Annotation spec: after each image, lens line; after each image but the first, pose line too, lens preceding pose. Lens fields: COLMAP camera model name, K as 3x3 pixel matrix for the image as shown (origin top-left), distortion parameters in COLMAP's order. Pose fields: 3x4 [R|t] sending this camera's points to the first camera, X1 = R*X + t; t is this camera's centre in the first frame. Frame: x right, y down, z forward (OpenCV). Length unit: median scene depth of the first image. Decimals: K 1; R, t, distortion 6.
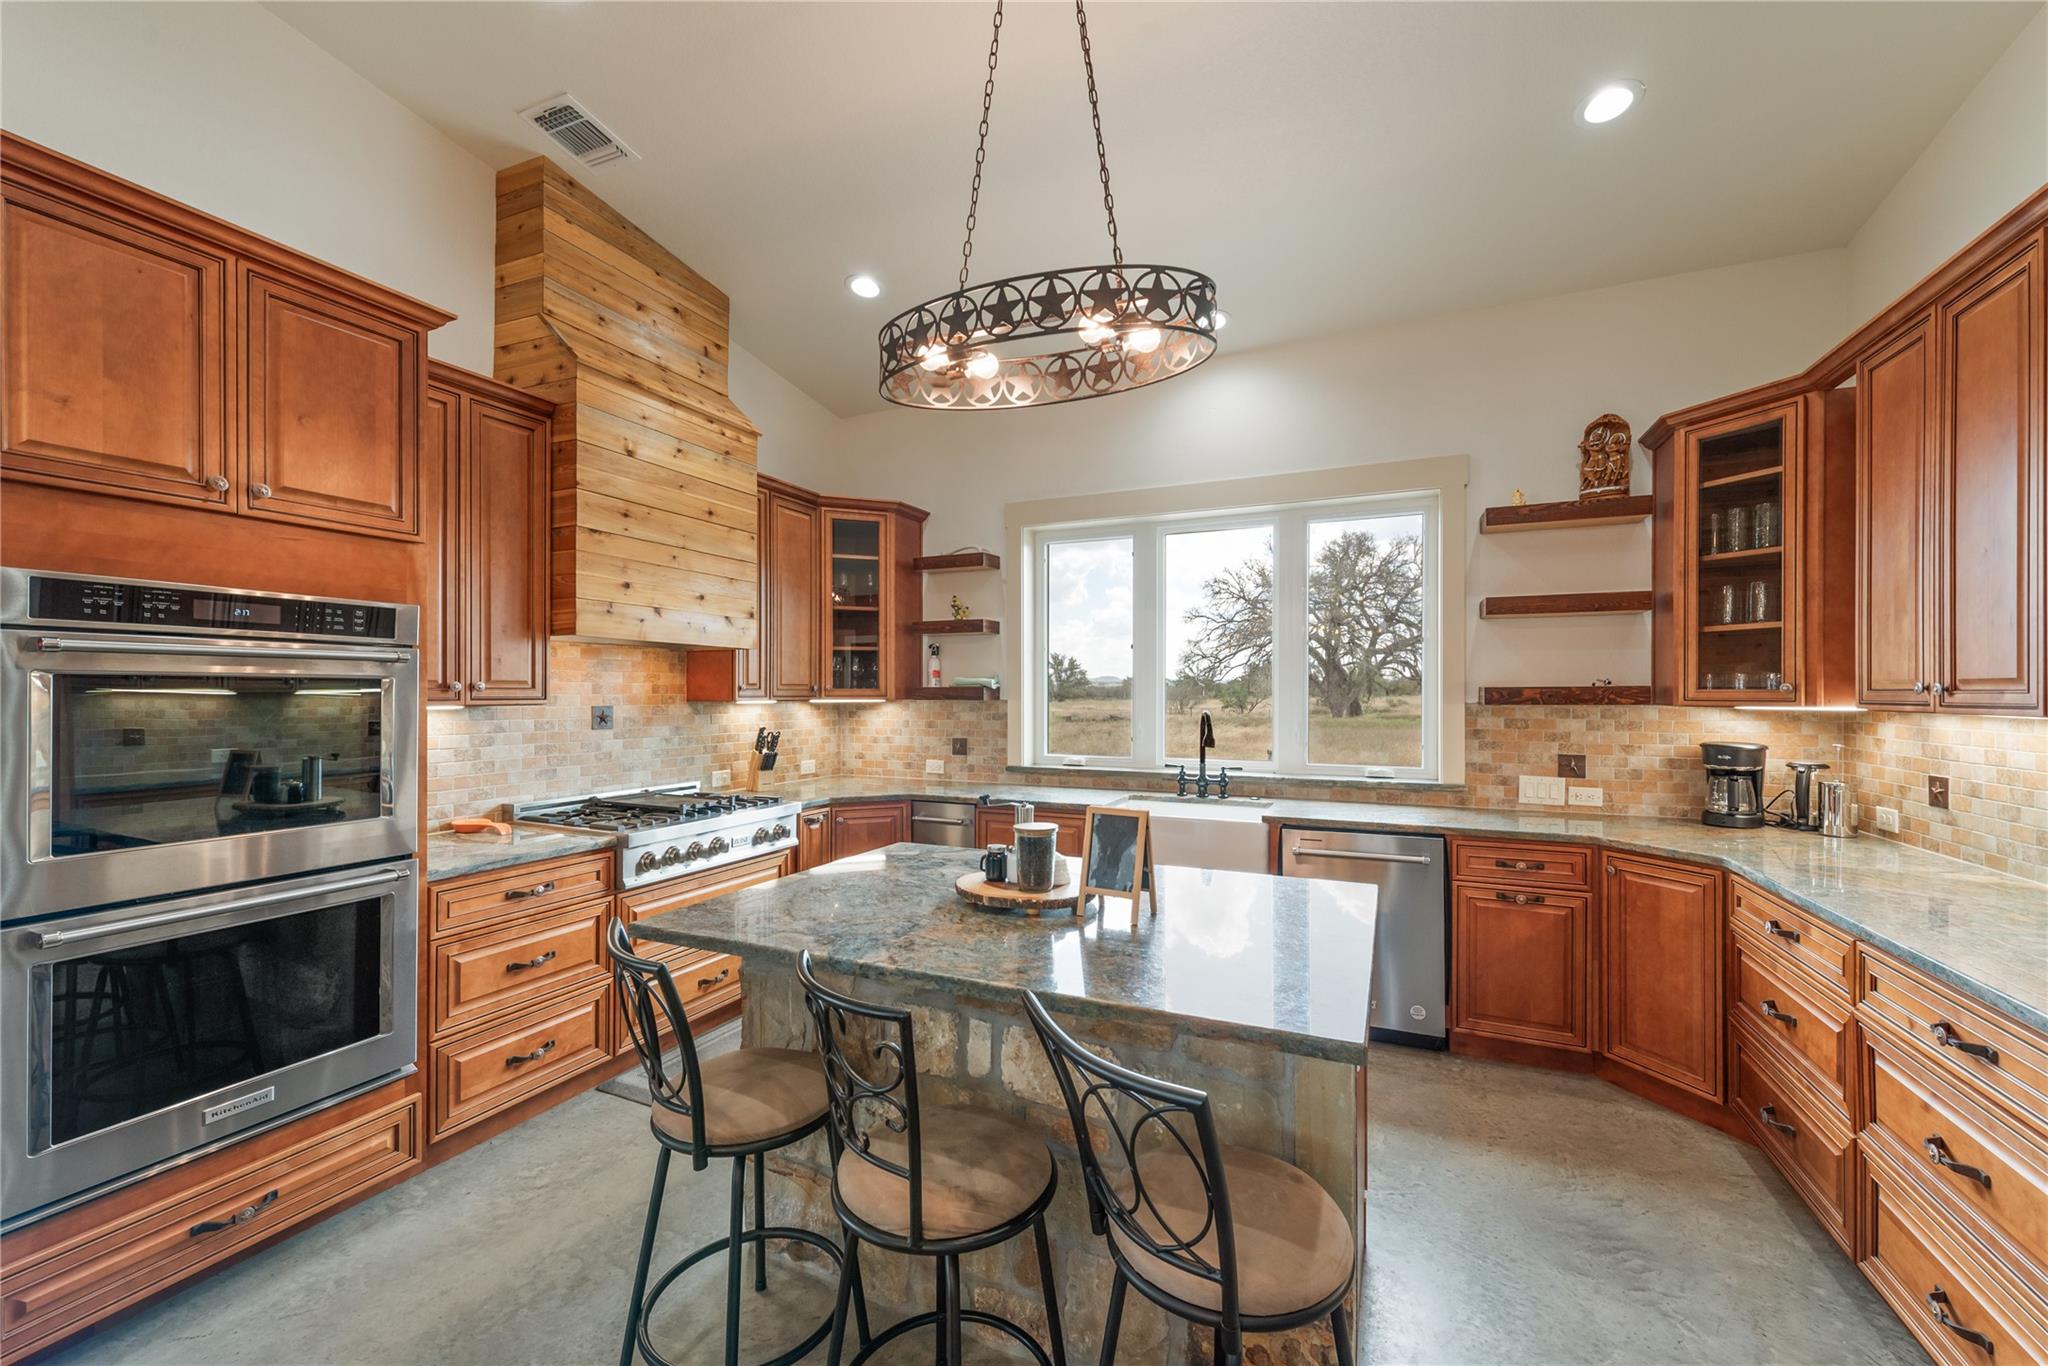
lens RADIAL K [[793.9, 0, 1027.0], [0, 793.9, 689.8], [0, 0, 1]] dist [0.000836, -0.000070]
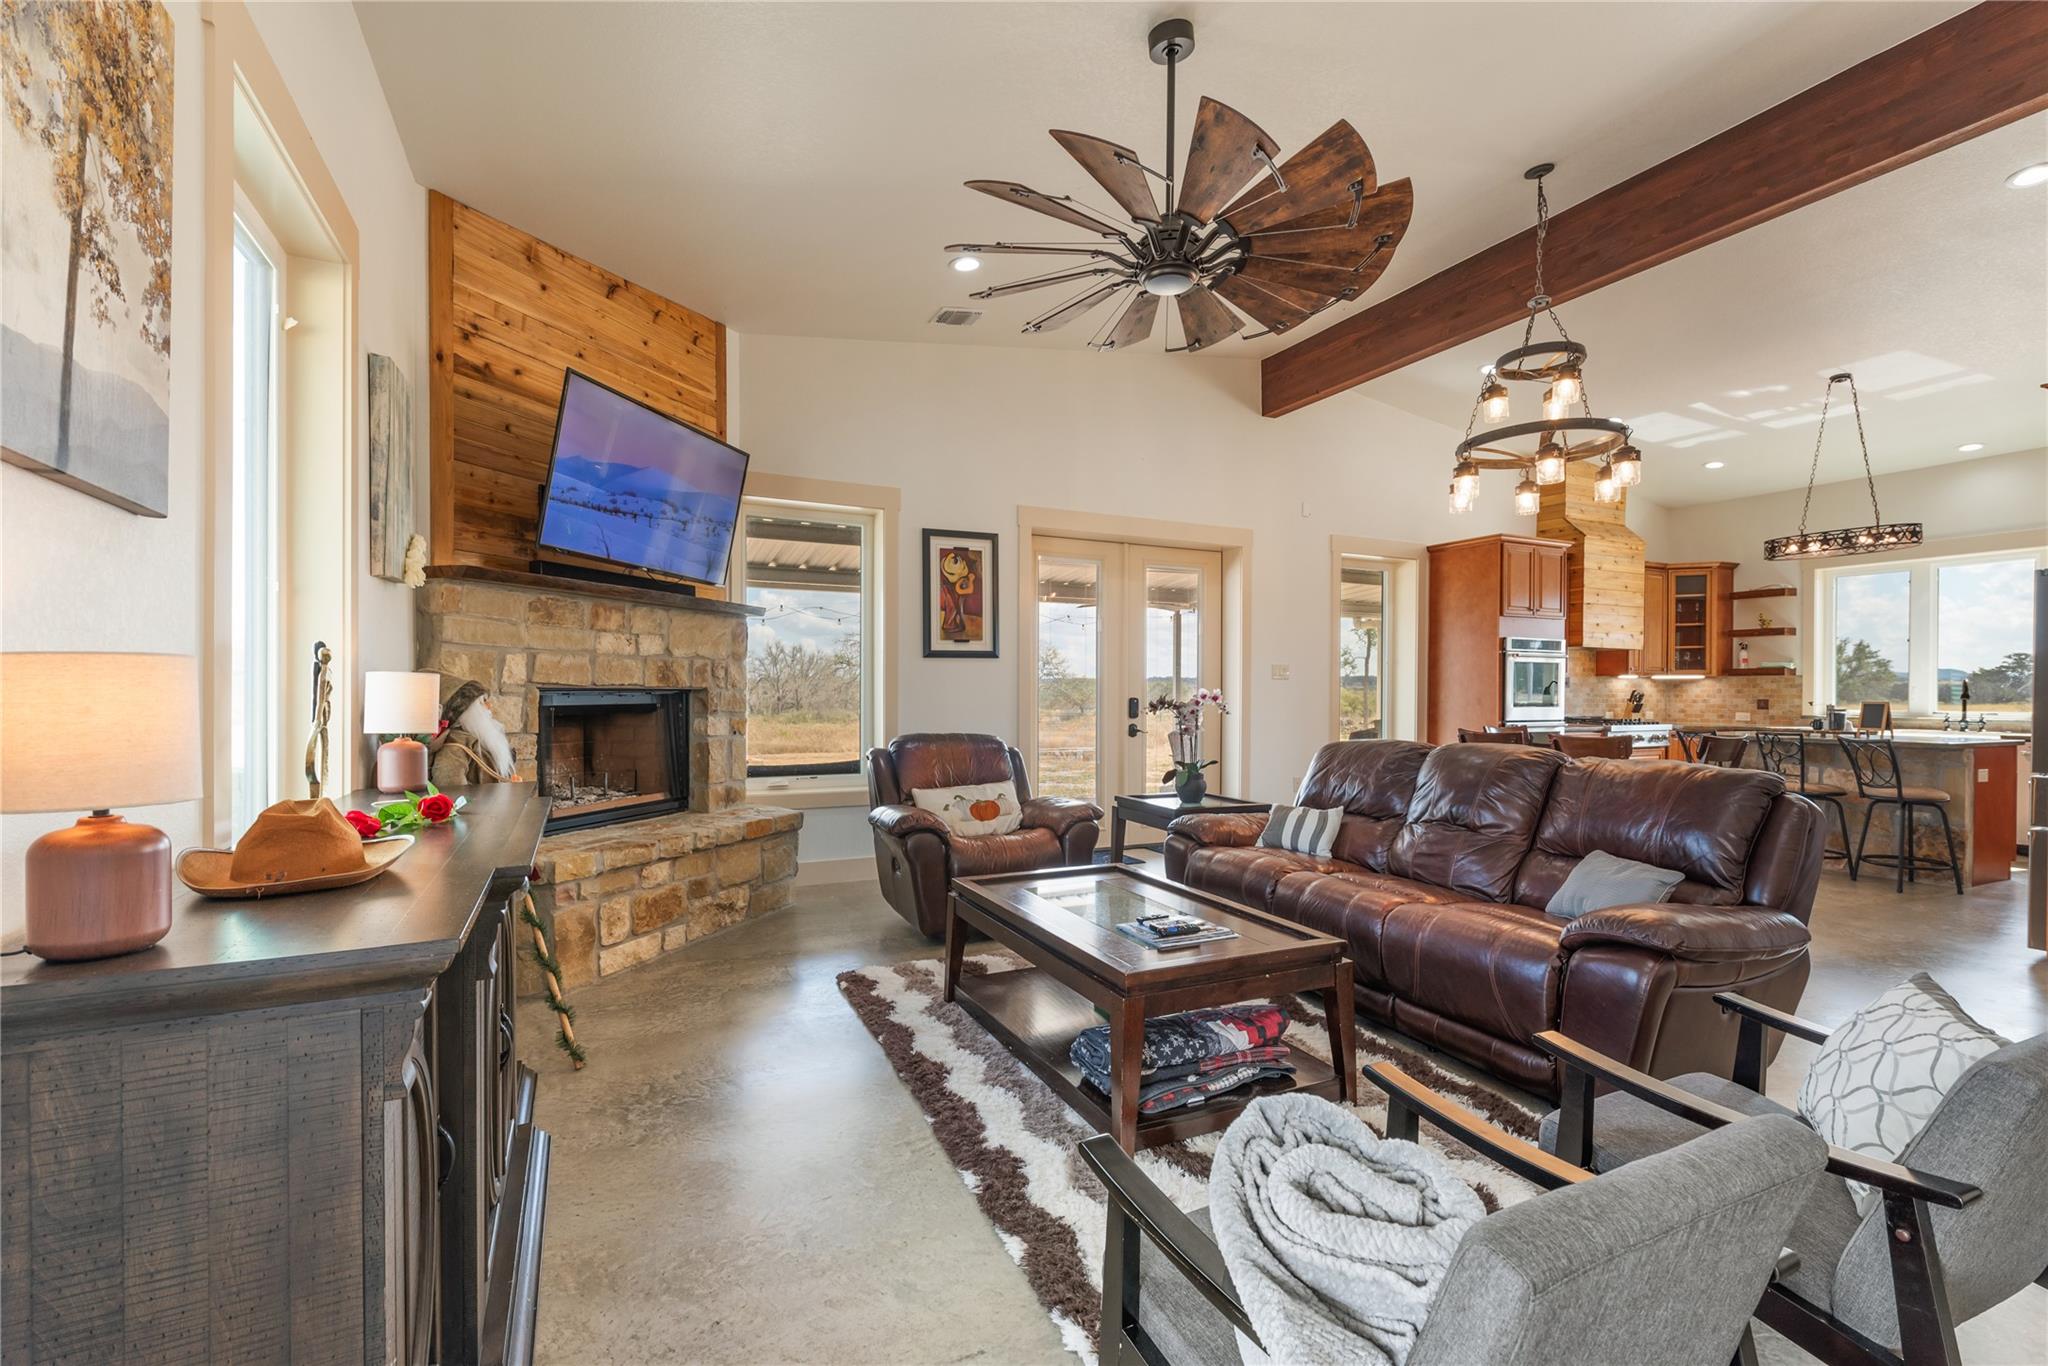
lens RADIAL K [[889.8, 0, 1039.3], [0, 889.8, 692.1], [0, 0, 1]] dist [0.010497, -0.000402]
pose [[0.774309, 0.006194, -0.632777, -0.086891], [-0.003544, 0.999979, 0.005452, 0.050162], [0.632797, -0.001979, 0.774315, -1.697543]]
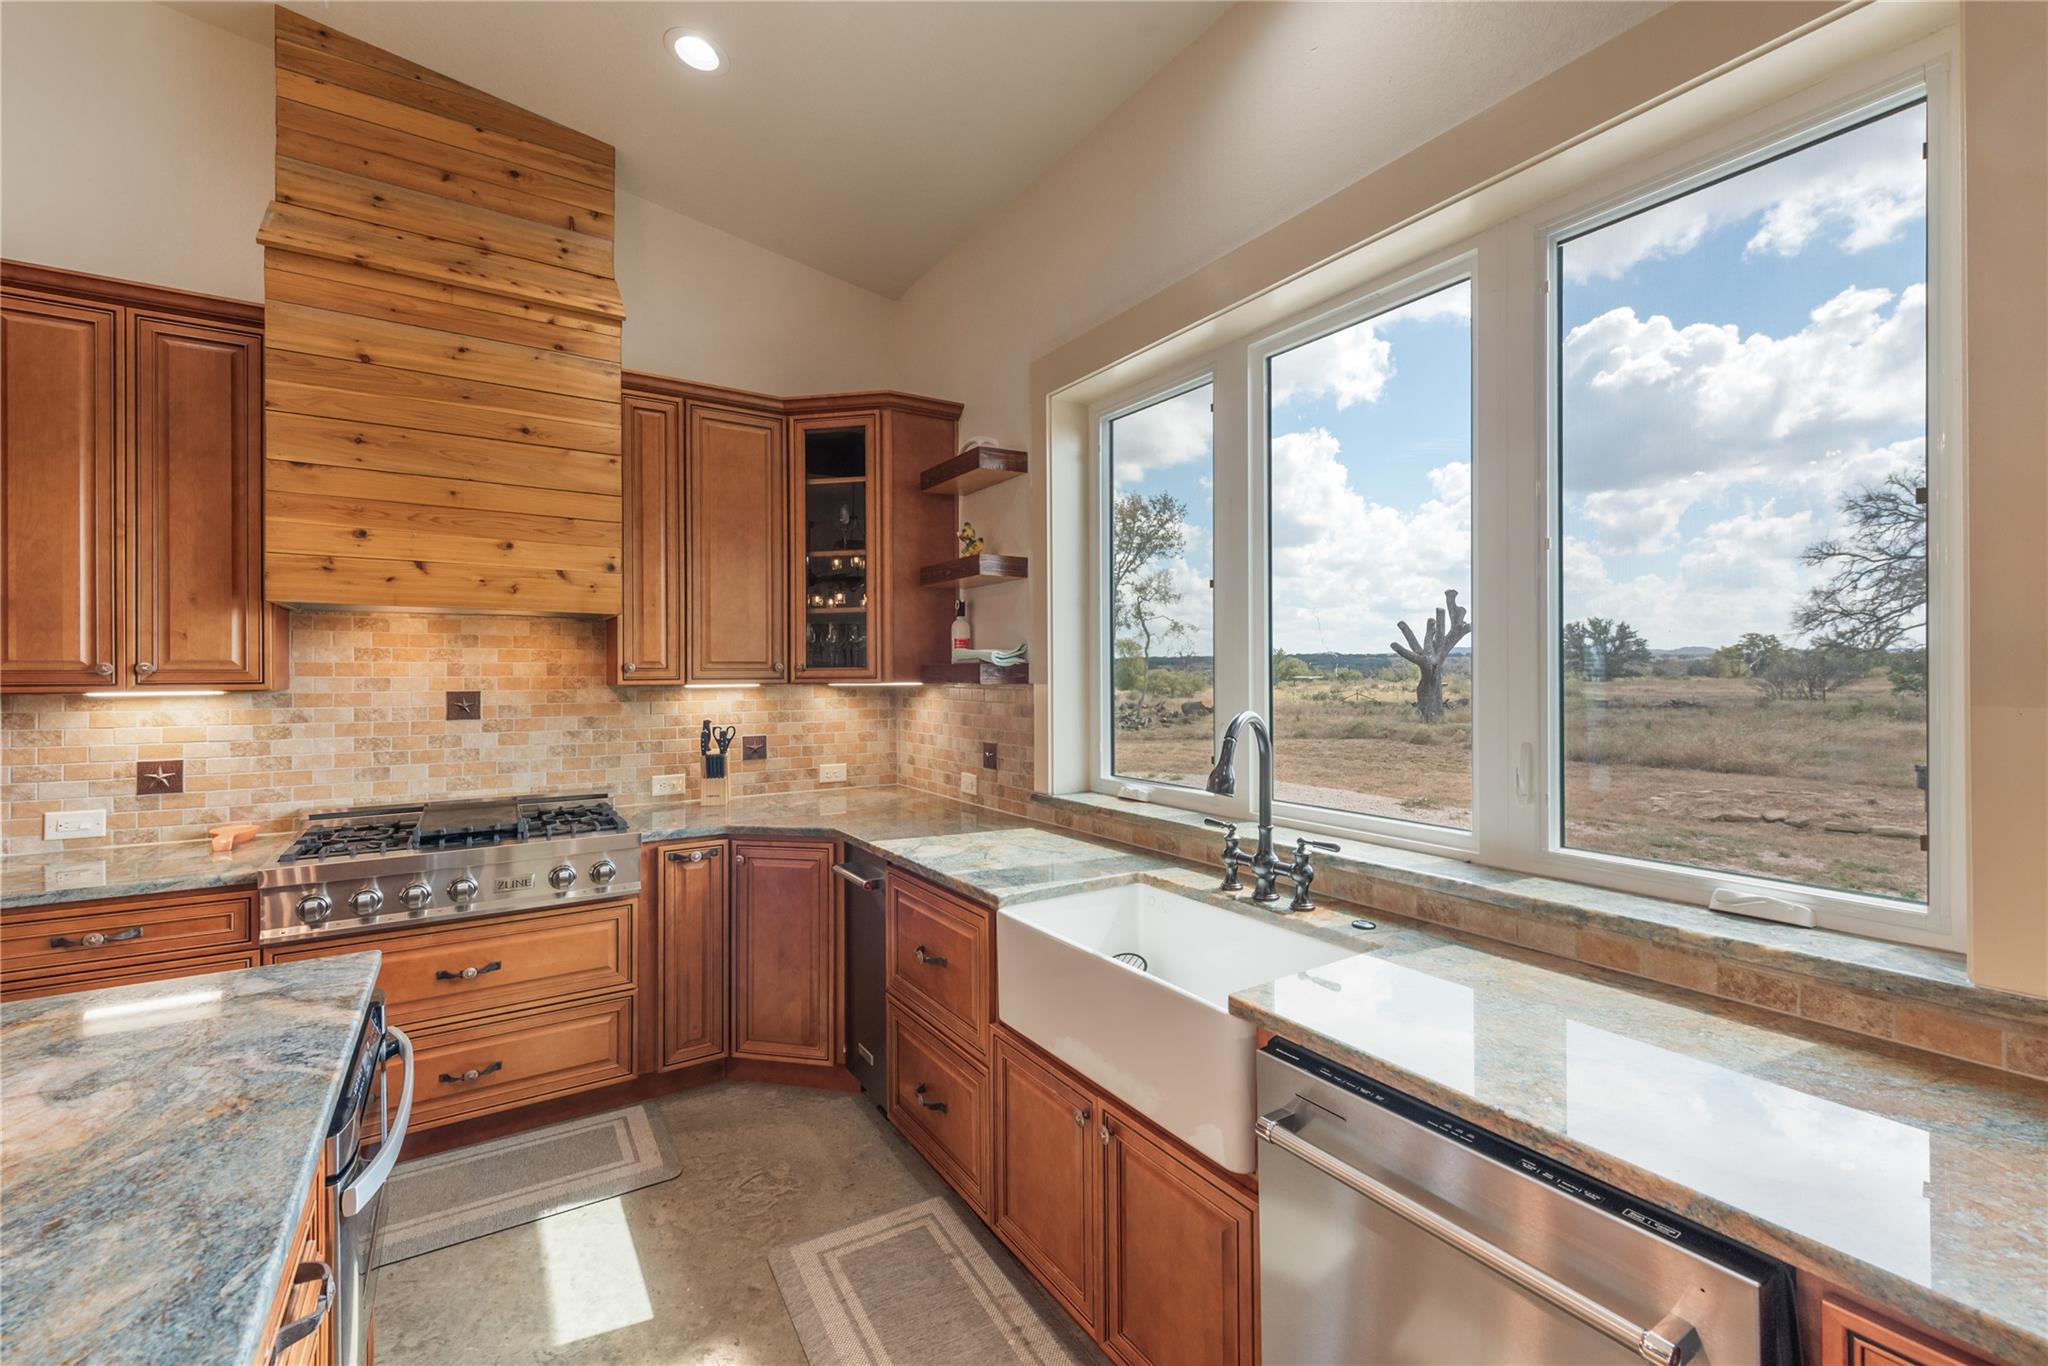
lens RADIAL K [[842.6, 0, 1032.1], [0, 842.6, 665.6], [0, 0, 1]] dist [0.004051, -0.000137]
pose [[0.844509, -0.007606, -0.535487, 0.377592], [0.006388, 0.999971, -0.004130, 0.001612], [0.535503, 0.000067, 0.844534, 0.533058]]
